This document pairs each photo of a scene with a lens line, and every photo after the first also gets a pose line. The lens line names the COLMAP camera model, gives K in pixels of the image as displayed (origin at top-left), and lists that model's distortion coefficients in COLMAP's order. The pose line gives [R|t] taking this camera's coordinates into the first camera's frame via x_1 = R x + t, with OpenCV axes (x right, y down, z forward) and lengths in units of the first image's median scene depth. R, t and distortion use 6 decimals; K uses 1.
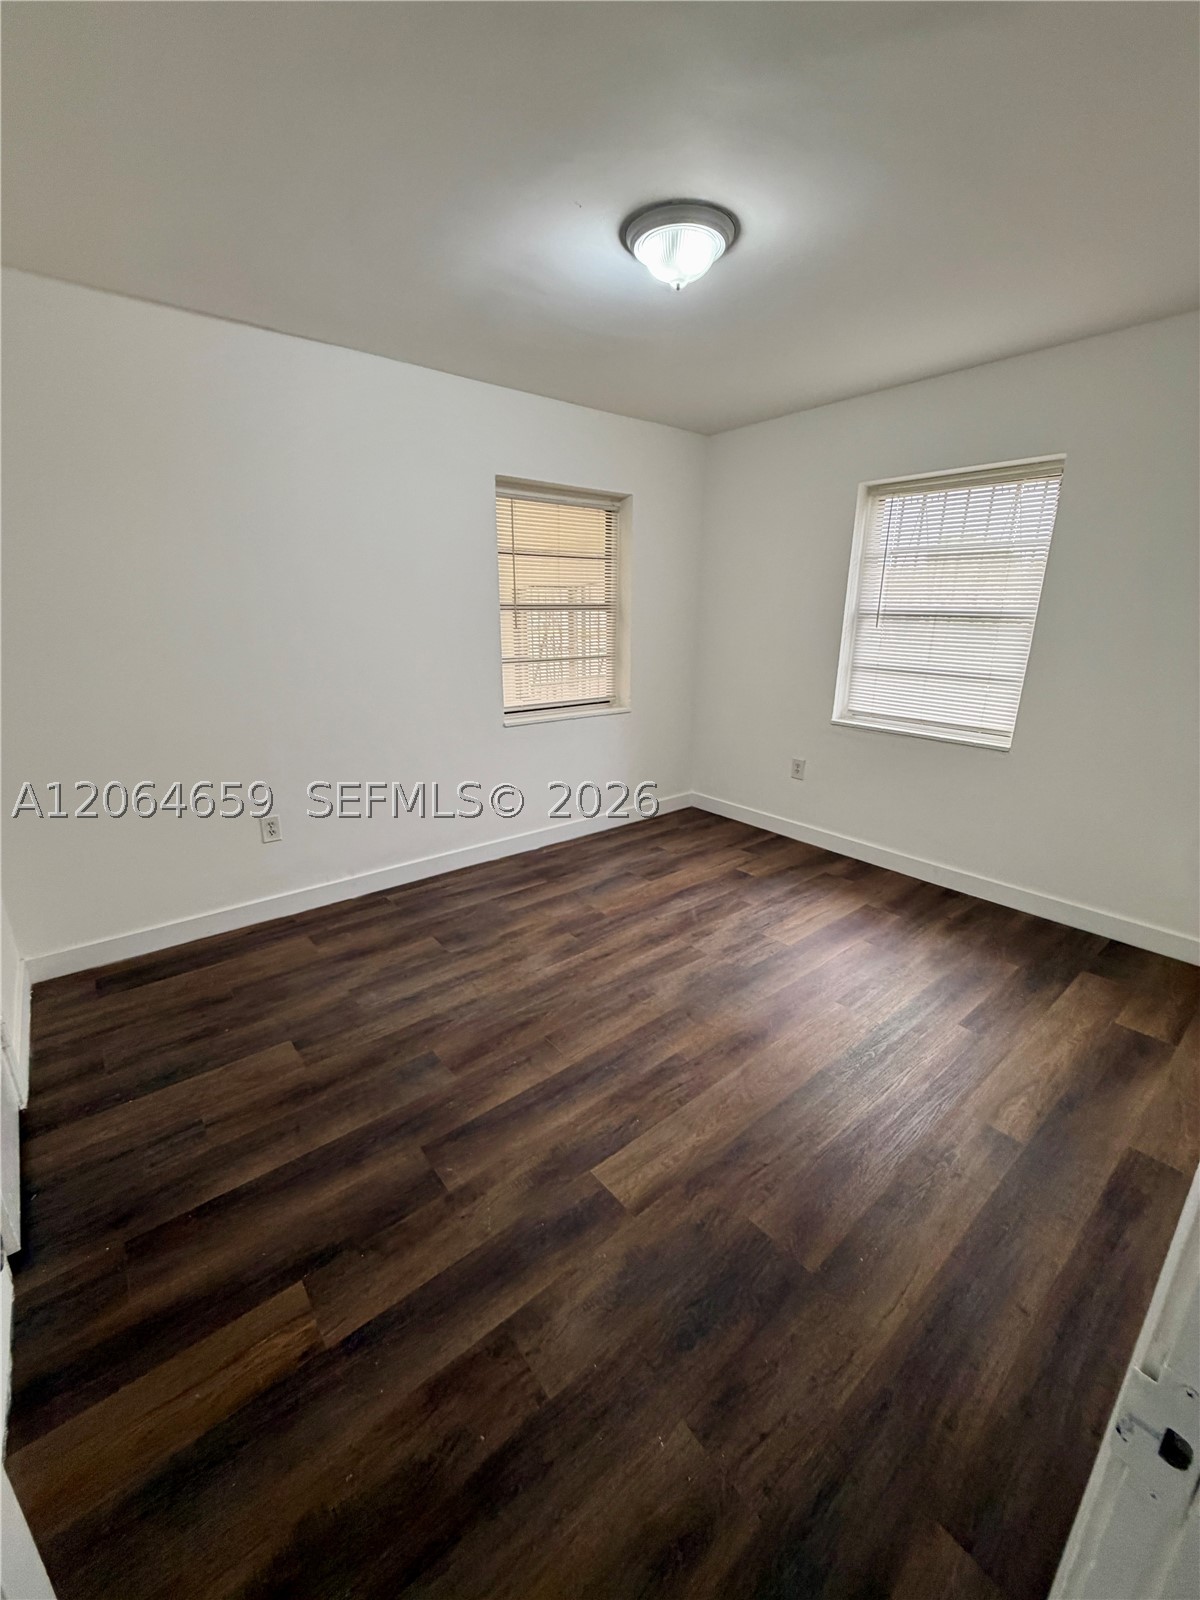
lens RADIAL K [[641.8, 0, 596.8], [0, 641.8, 804.2], [0, 0, 1]] dist [-0.000240, 0.000372]
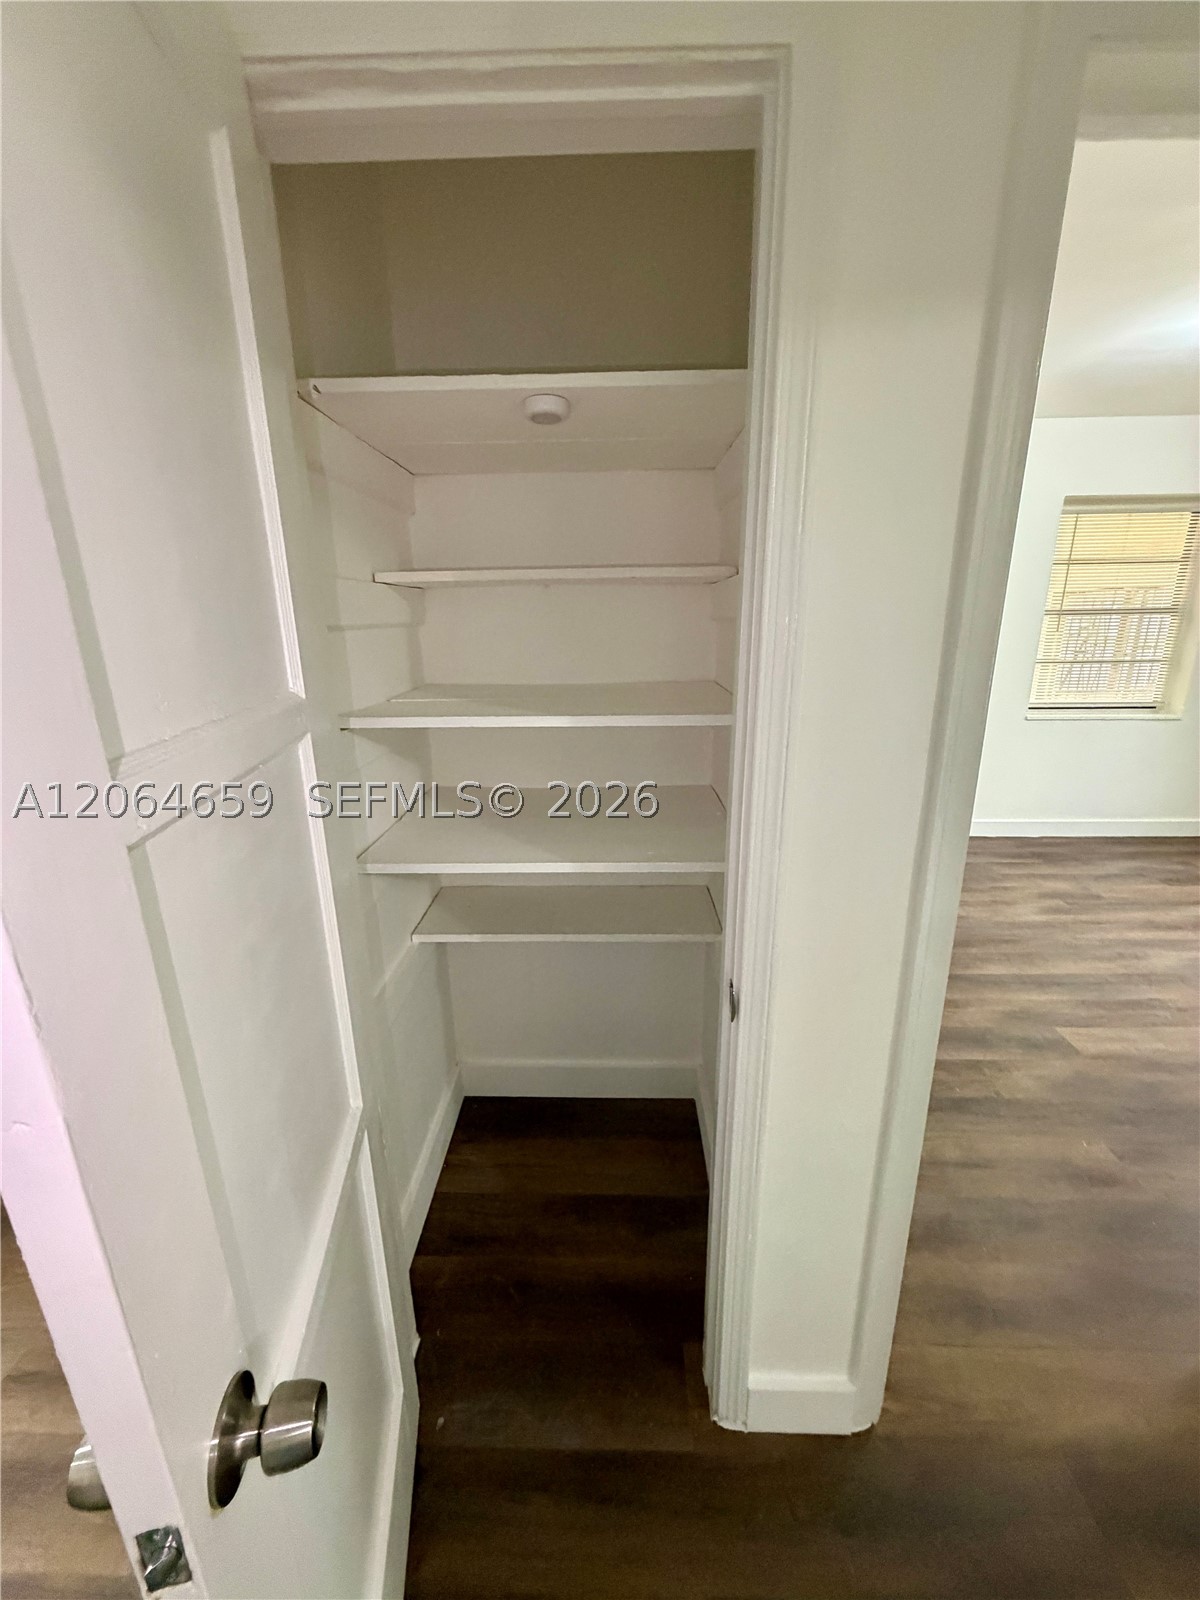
lens RADIAL K [[641.8, 0, 596.9], [0, 641.8, 798.8], [0, 0, 1]] dist [-0.000240, 0.000372]
pose [[0.760160, 0.166800, -0.627961, 0.015301], [-0.177442, 0.983041, 0.046320, 0.119482], [0.625037, 0.076216, 0.776865, -0.399628]]
